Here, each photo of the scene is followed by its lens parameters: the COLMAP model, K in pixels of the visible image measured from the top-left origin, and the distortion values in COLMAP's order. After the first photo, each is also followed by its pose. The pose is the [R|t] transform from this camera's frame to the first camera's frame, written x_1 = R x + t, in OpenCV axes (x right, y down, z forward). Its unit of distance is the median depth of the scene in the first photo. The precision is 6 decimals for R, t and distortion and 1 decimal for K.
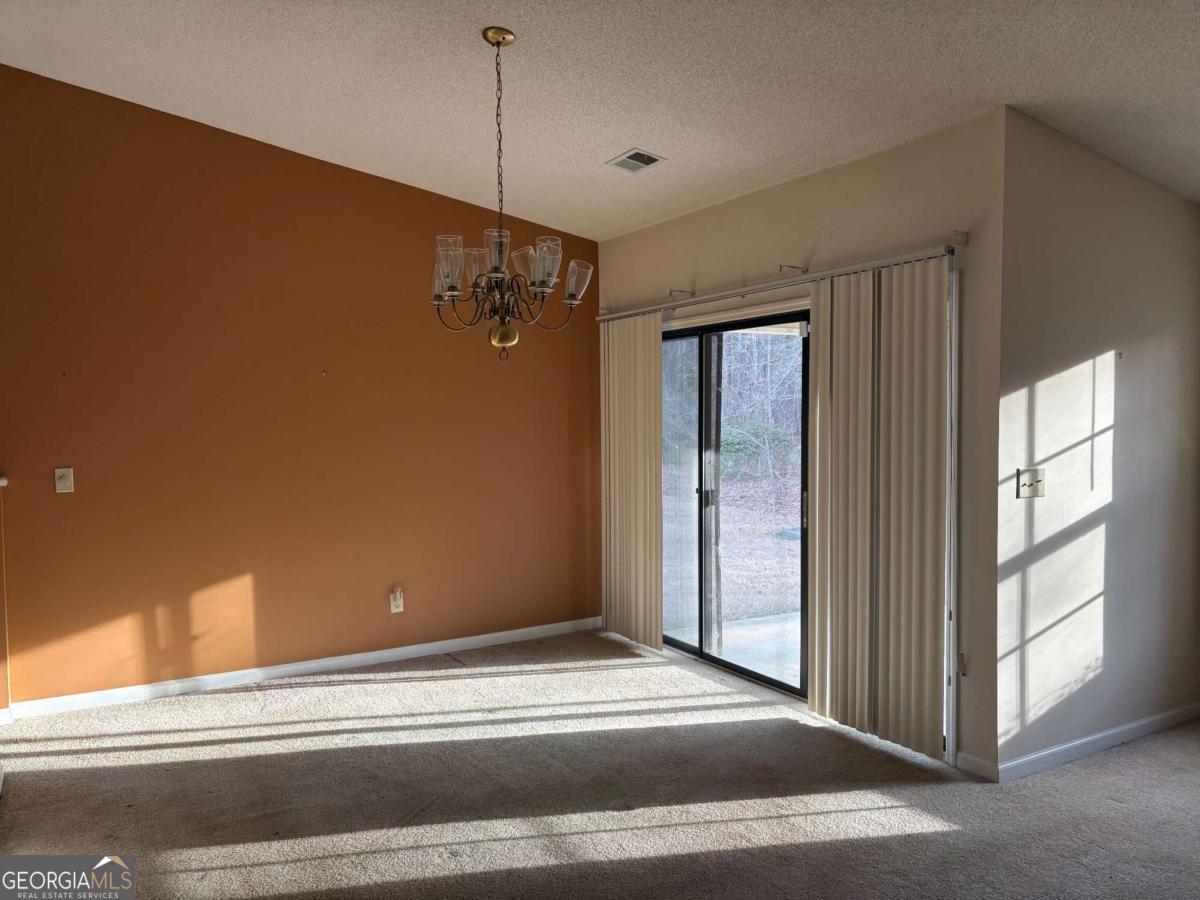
lens RADIAL K [[909.1, 0, 601.1], [0, 909.1, 459.8], [0, 0, 1]] dist [0.030125, -0.016321]
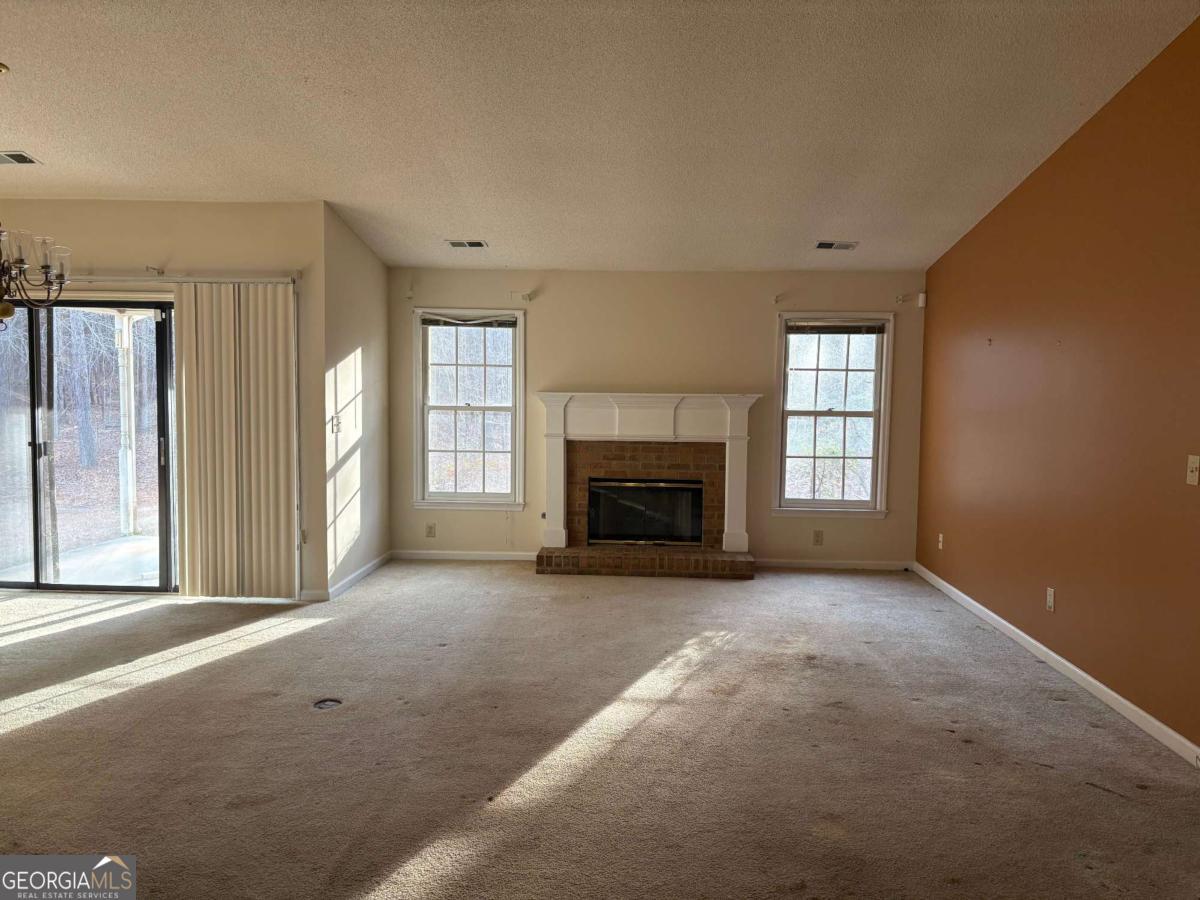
lens RADIAL K [[909.1, 0, 599.1], [0, 909.1, 459.5], [0, 0, 1]] dist [0.030125, -0.016321]
pose [[0.553193, -0.051998, 0.831429, -0.641280], [0.021832, 0.998612, 0.047927, 0.019863], [-0.832767, -0.008361, 0.553560, -0.328395]]
